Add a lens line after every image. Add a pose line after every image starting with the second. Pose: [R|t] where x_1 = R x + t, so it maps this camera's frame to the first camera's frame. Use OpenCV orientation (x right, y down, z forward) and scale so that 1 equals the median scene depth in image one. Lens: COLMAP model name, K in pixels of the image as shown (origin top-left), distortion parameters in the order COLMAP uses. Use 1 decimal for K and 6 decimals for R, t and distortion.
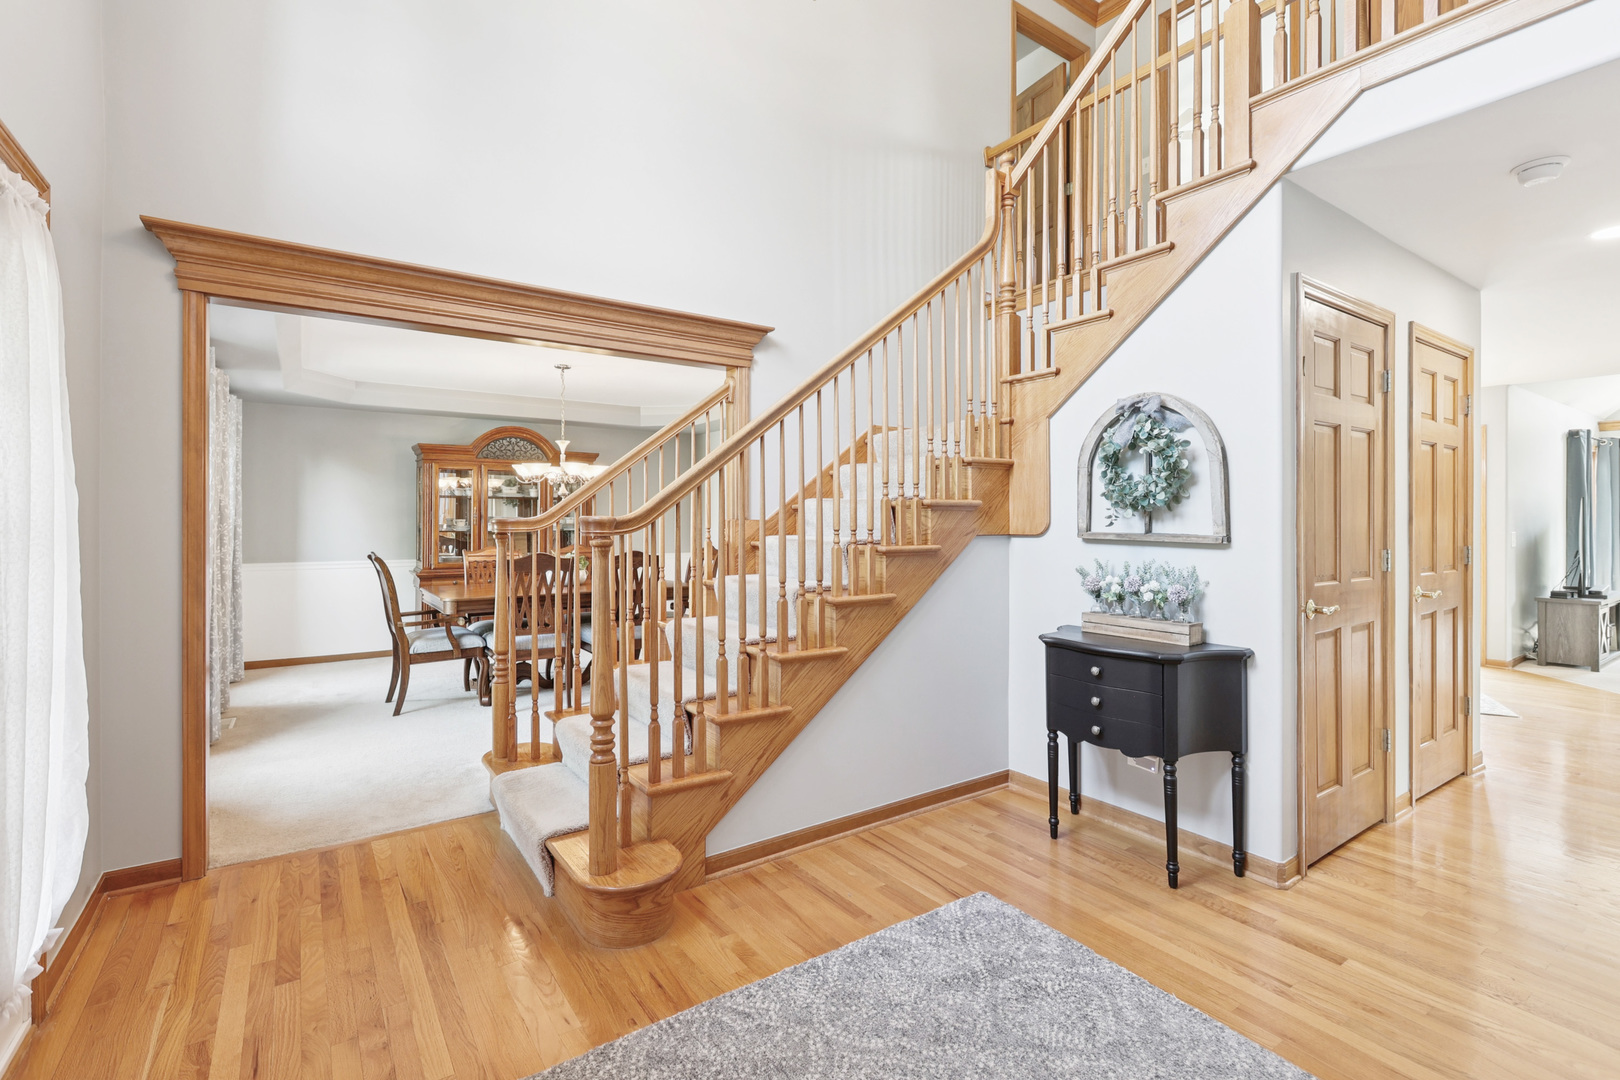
lens RADIAL K [[739.9, 0, 807.0], [0, 739.9, 524.4], [0, 0, 1]] dist [-0.001354, 0.000123]
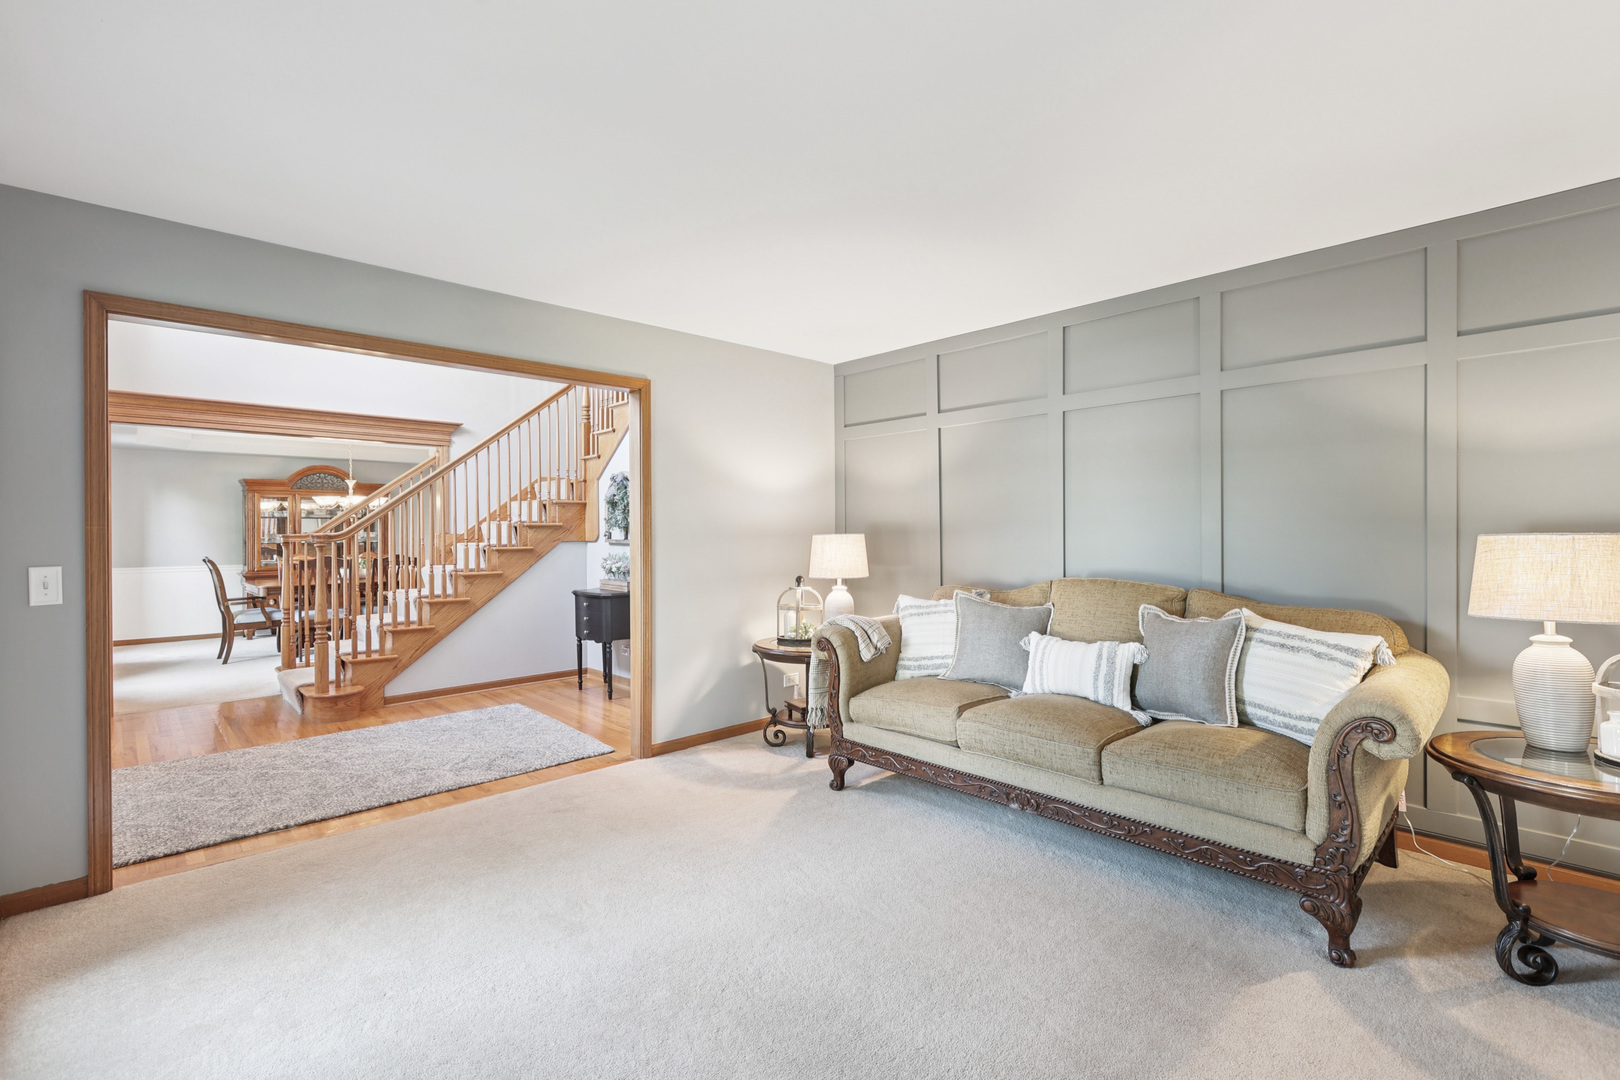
lens RADIAL K [[739.9, 0, 810.8], [0, 739.9, 534.8], [0, 0, 1]] dist [-0.001354, 0.000123]
pose [[0.988109, -0.005409, 0.153661, 0.391278], [0.005603, 0.999984, -0.000835, 0.001554], [-0.153654, 0.001686, 0.988123, -0.665806]]
